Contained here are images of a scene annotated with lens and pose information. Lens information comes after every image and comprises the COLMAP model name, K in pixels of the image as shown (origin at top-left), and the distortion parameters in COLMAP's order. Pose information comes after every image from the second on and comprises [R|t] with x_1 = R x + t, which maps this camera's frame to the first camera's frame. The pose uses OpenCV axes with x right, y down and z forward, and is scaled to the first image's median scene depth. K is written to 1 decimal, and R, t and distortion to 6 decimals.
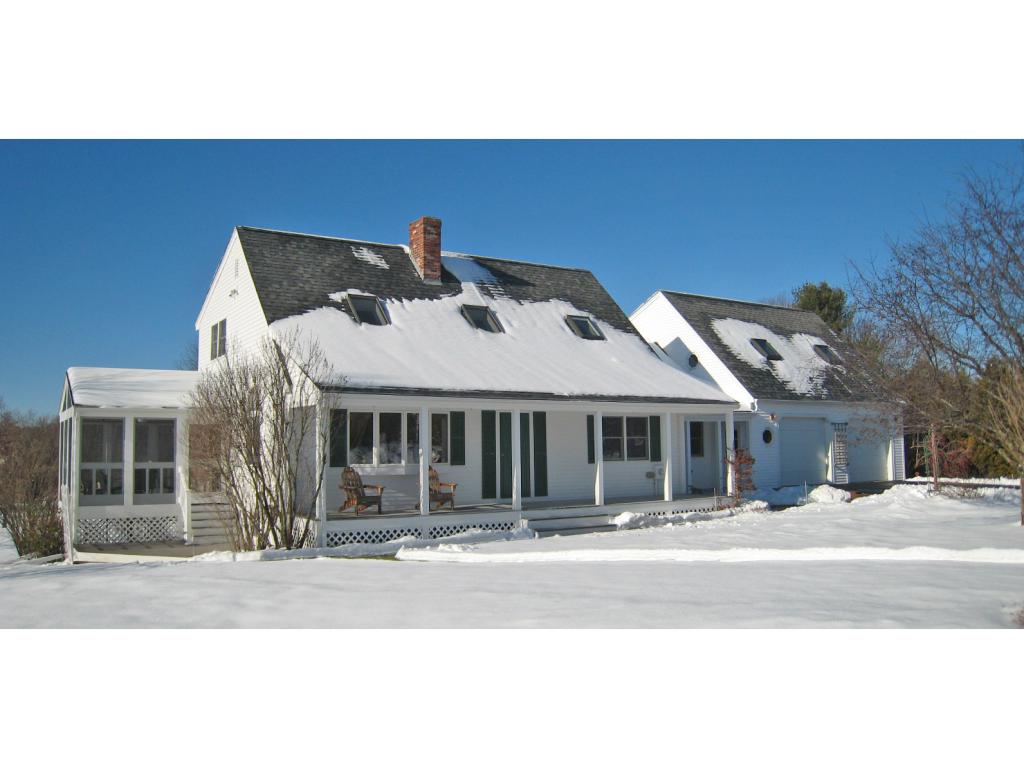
lens RADIAL K [[853.9, 0, 512.0], [0, 853.9, 384.0], [0, 0, 1]] dist [-0.154945, -0.000816]
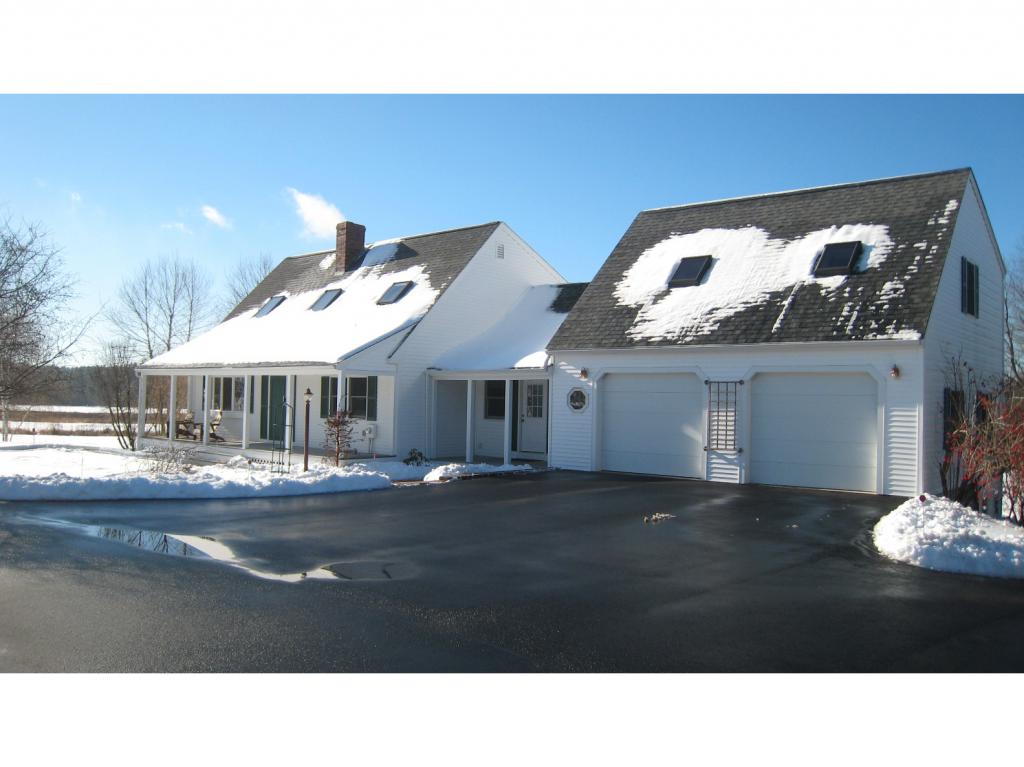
lens RADIAL K [[853.9, 0, 512.0], [0, 853.9, 383.5], [0, 0, 1]] dist [-0.154945, -0.000816]
pose [[0.289278, -0.006241, -0.957225, 1.249554], [0.046038, 0.998912, 0.007400, 0.050187], [0.956137, -0.046209, 0.289251, 0.911529]]
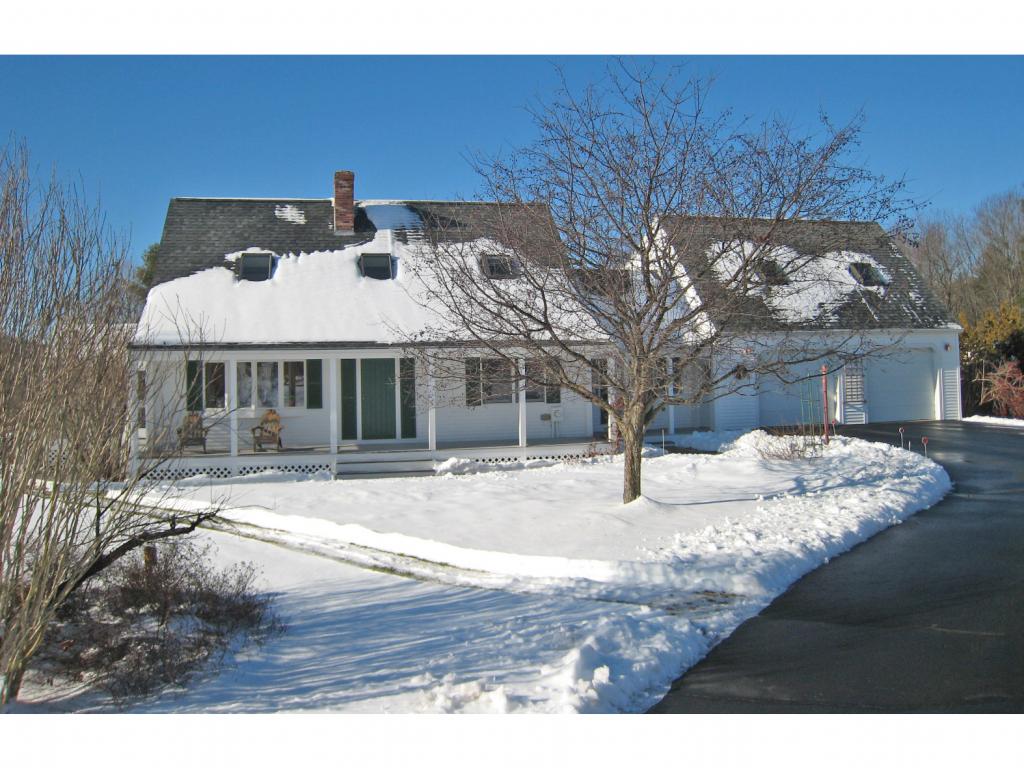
lens RADIAL K [[865.8, 0, 512.8], [0, 865.8, 338.2], [0, 0, 1]] dist [-0.151609, 0.007170]
pose [[0.937028, -0.019814, -0.348693, 0.495126], [0.036390, 0.998494, 0.041051, -0.026129], [0.347354, -0.051154, 0.936338, 0.066772]]
